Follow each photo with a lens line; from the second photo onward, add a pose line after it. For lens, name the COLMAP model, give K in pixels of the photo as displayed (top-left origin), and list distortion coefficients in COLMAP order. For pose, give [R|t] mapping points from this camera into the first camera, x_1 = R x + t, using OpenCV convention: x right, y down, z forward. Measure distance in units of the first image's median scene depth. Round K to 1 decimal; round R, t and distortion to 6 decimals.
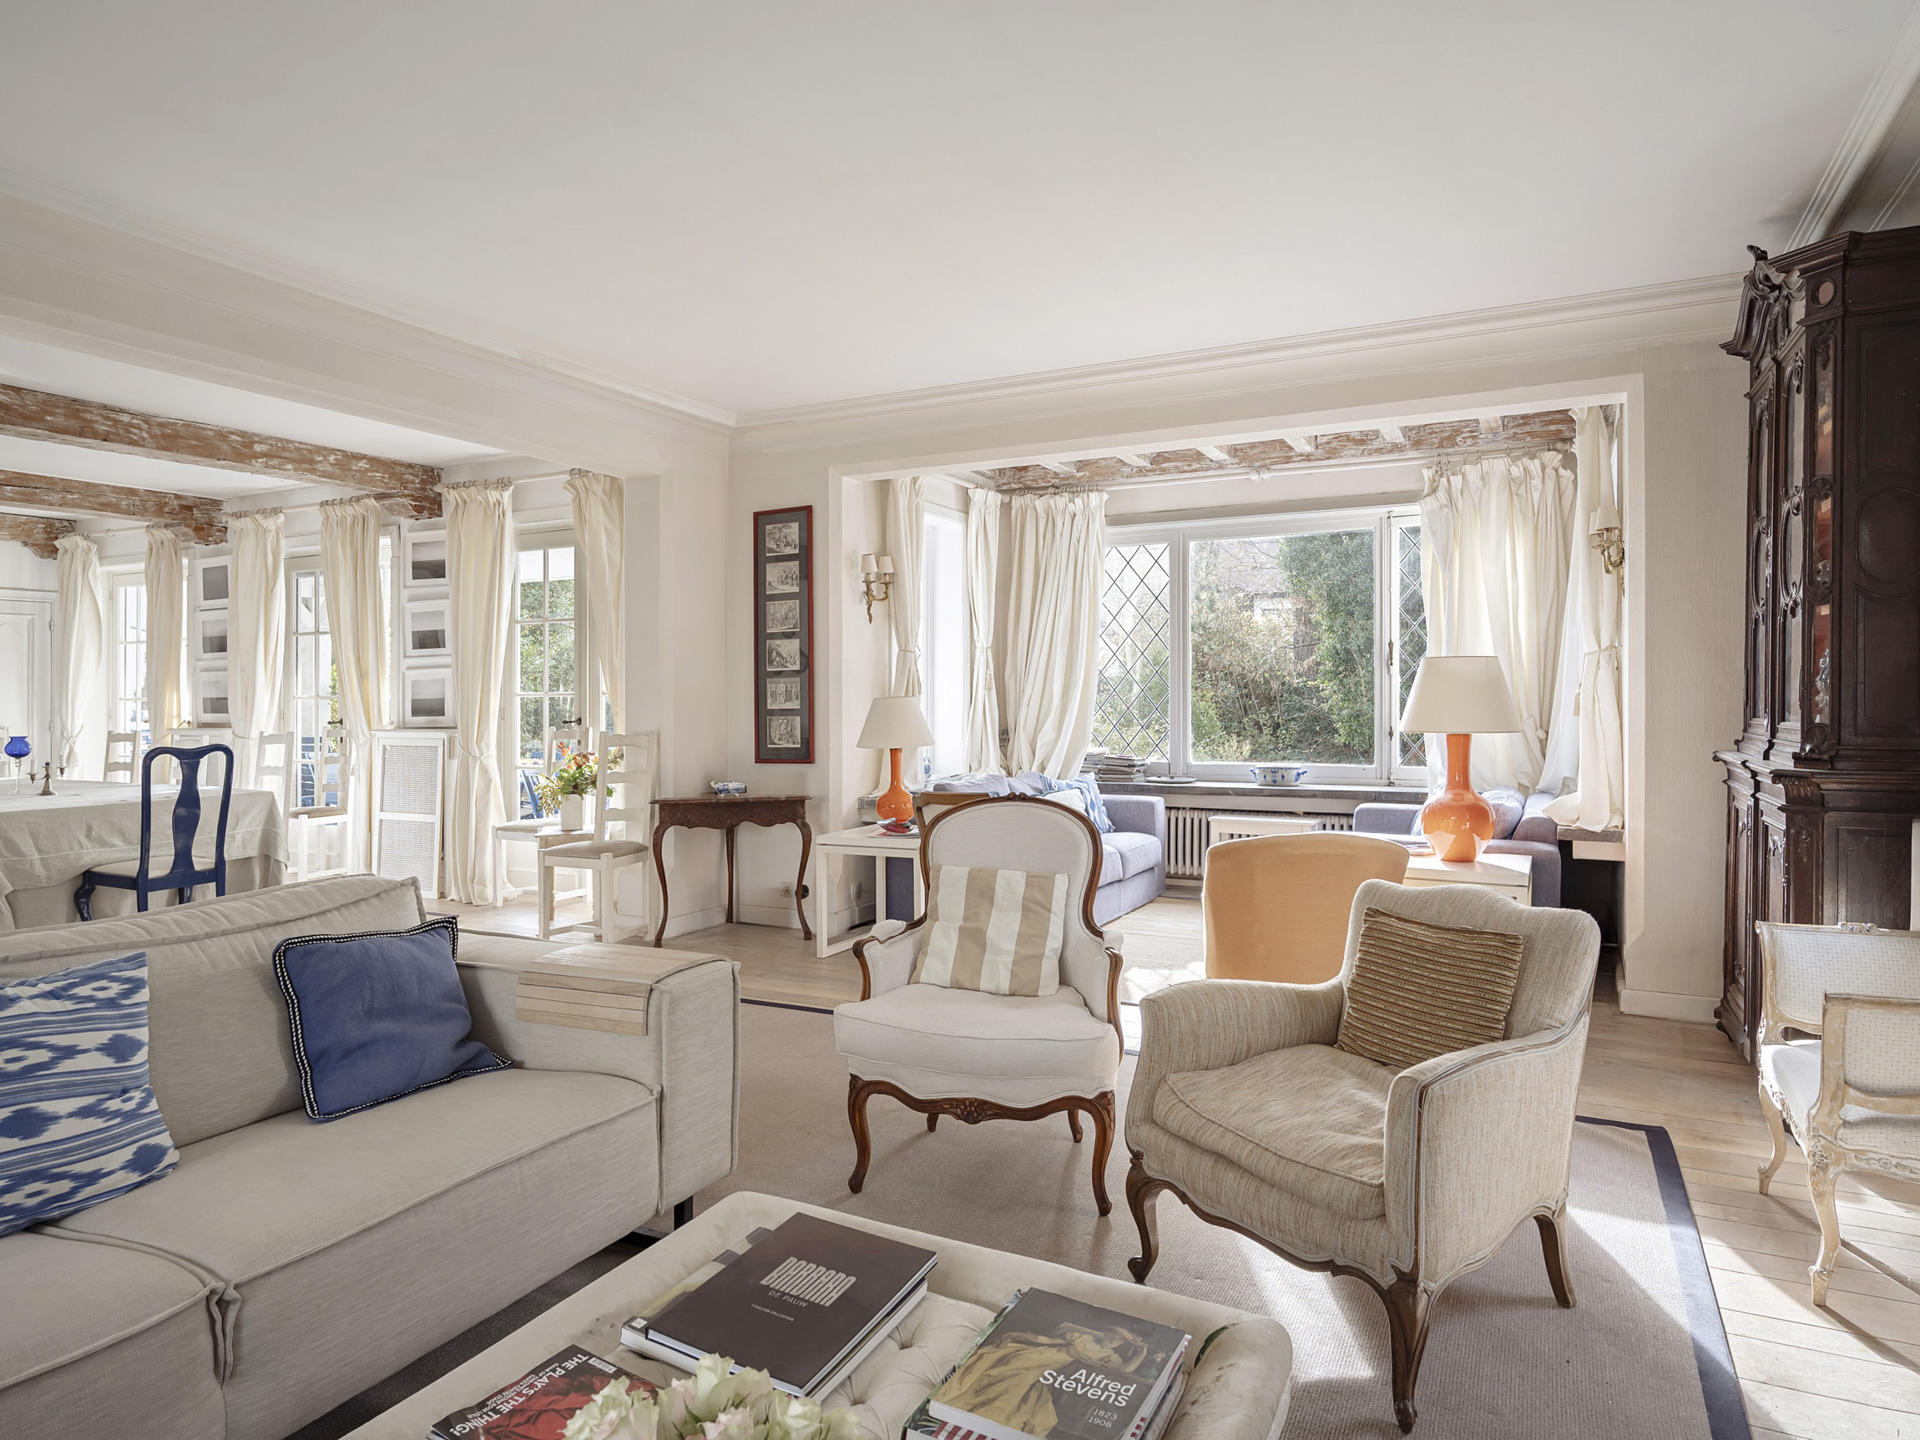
lens RADIAL K [[1153.1, 0, 956.4], [0, 1153.1, 710.4], [0, 0, 1]] dist [-0.004892, -0.001574]
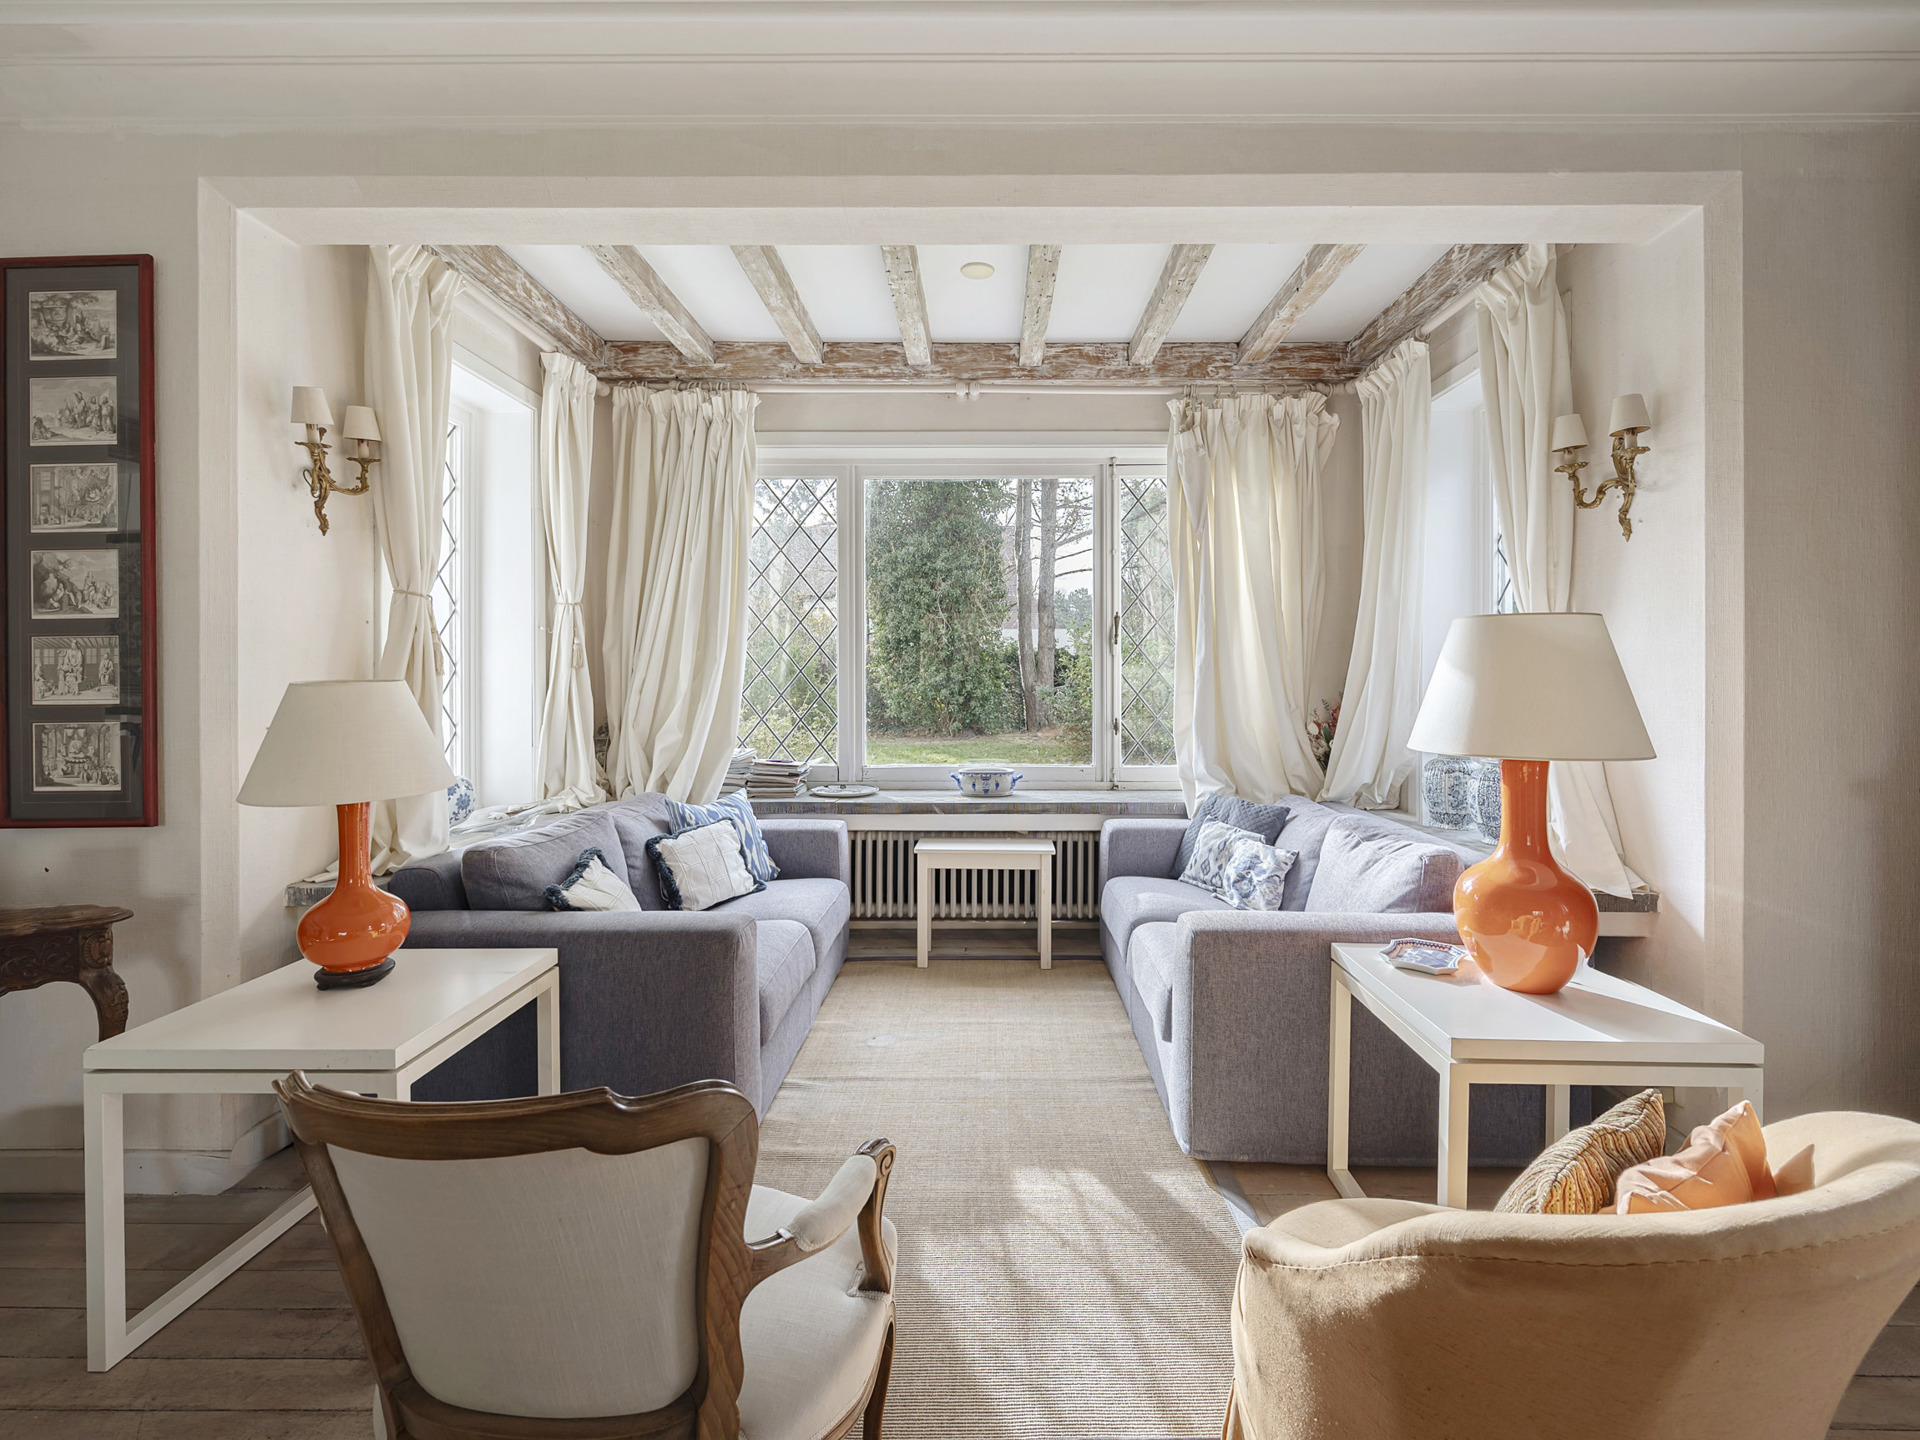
lens RADIAL K [[885.8, 0, 984.8], [0, 885.8, 689.6], [0, 0, 1]] dist [0.003657, -0.001093]
pose [[0.891627, 0.000071, 0.452770, 0.007766], [-0.001310, 0.999996, 0.002423, -0.008429], [-0.452768, -0.002753, 0.891624, 0.515027]]
